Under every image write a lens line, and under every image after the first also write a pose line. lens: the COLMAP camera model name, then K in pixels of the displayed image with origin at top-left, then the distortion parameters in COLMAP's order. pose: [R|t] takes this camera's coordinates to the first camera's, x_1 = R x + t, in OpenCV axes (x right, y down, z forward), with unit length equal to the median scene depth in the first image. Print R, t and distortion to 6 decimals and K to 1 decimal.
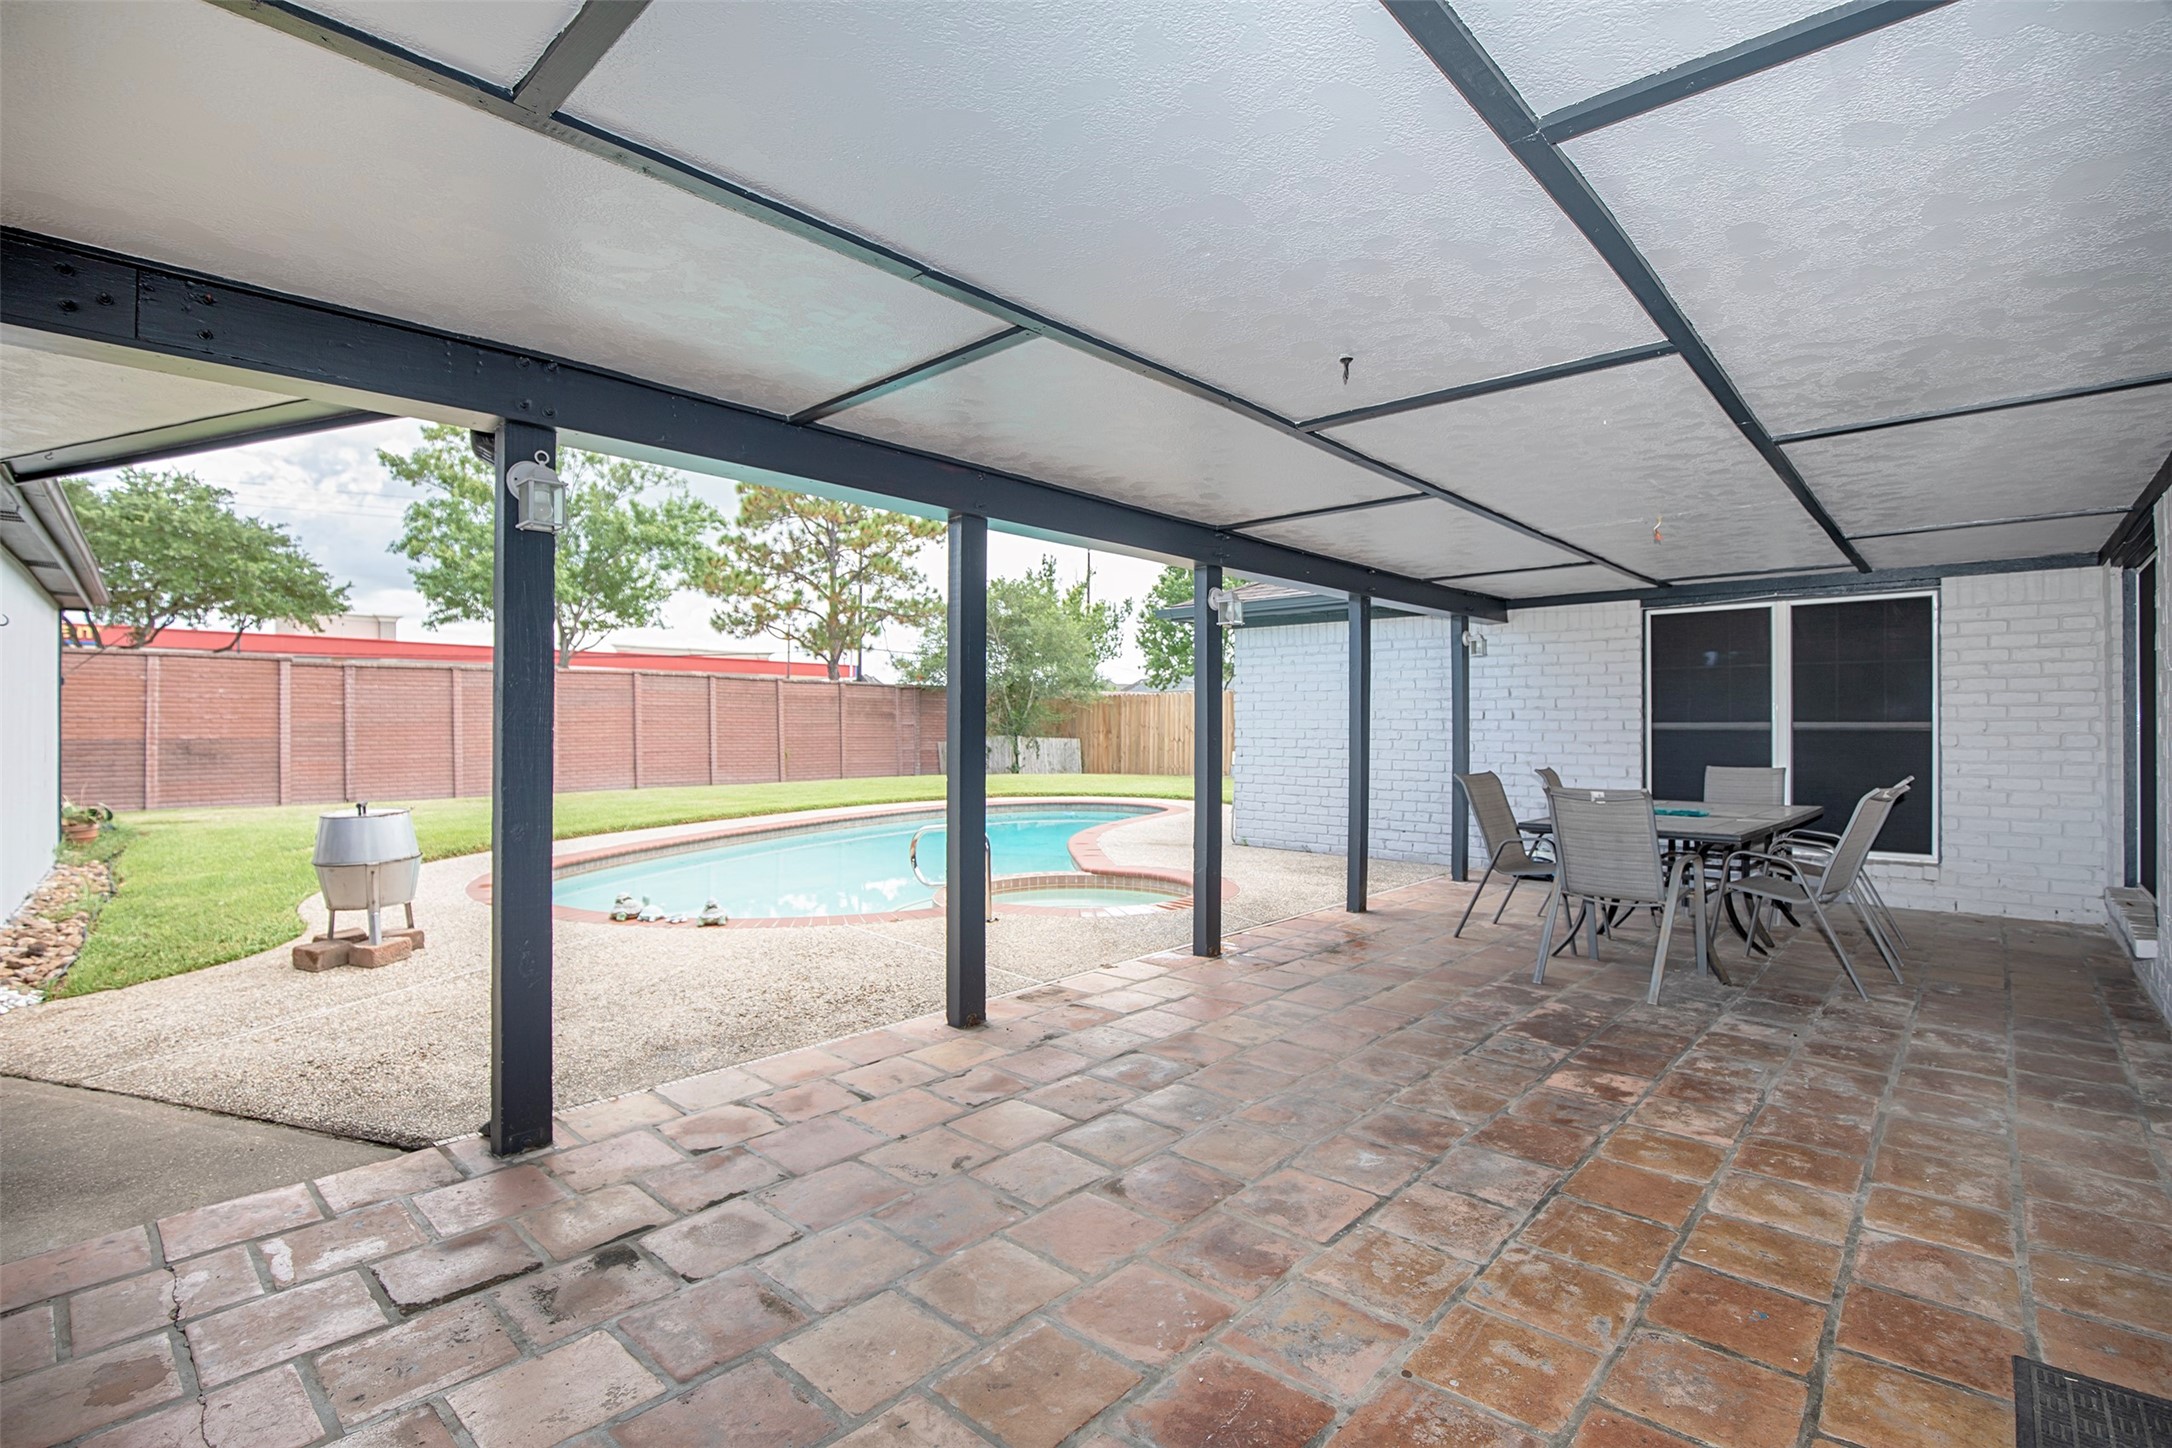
lens RADIAL K [[991.7, 0, 1090.7], [0, 991.7, 729.4], [0, 0, 1]] dist [-0.031699, 0.005657]
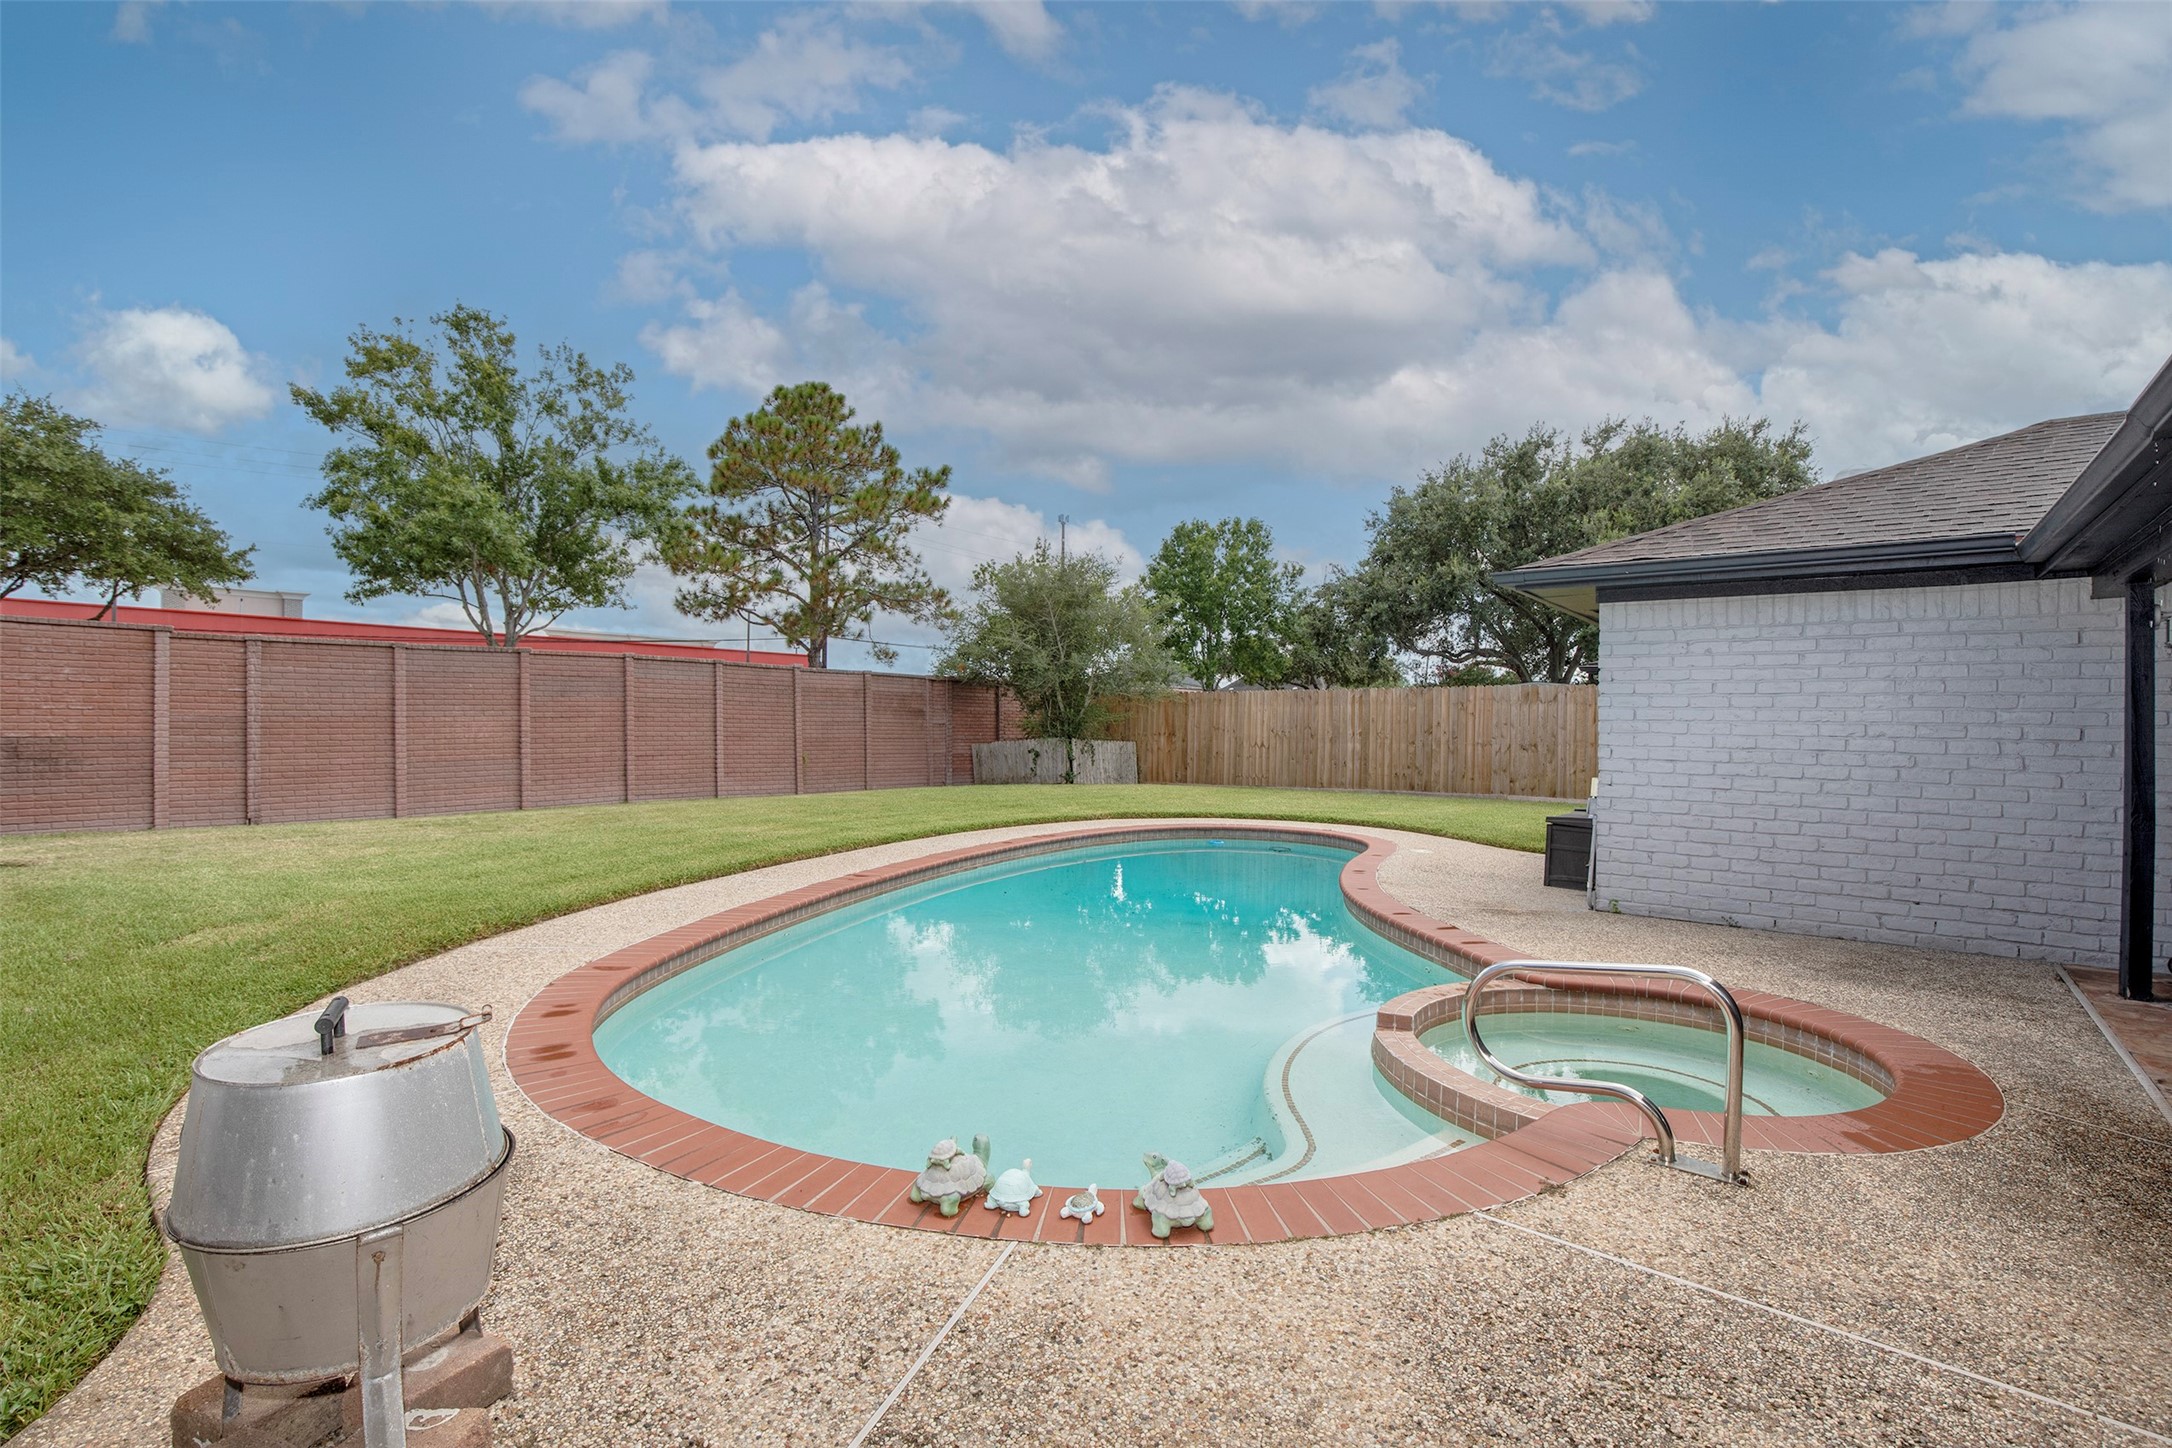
lens RADIAL K [[991.7, 0, 1090.8], [0, 991.7, 726.6], [0, 0, 1]] dist [-0.031699, 0.005657]
pose [[0.997756, 0.010665, 0.066103, -0.095378], [-0.010791, 0.999941, 0.001554, -0.004145], [-0.066082, -0.002263, 0.997812, 0.121790]]
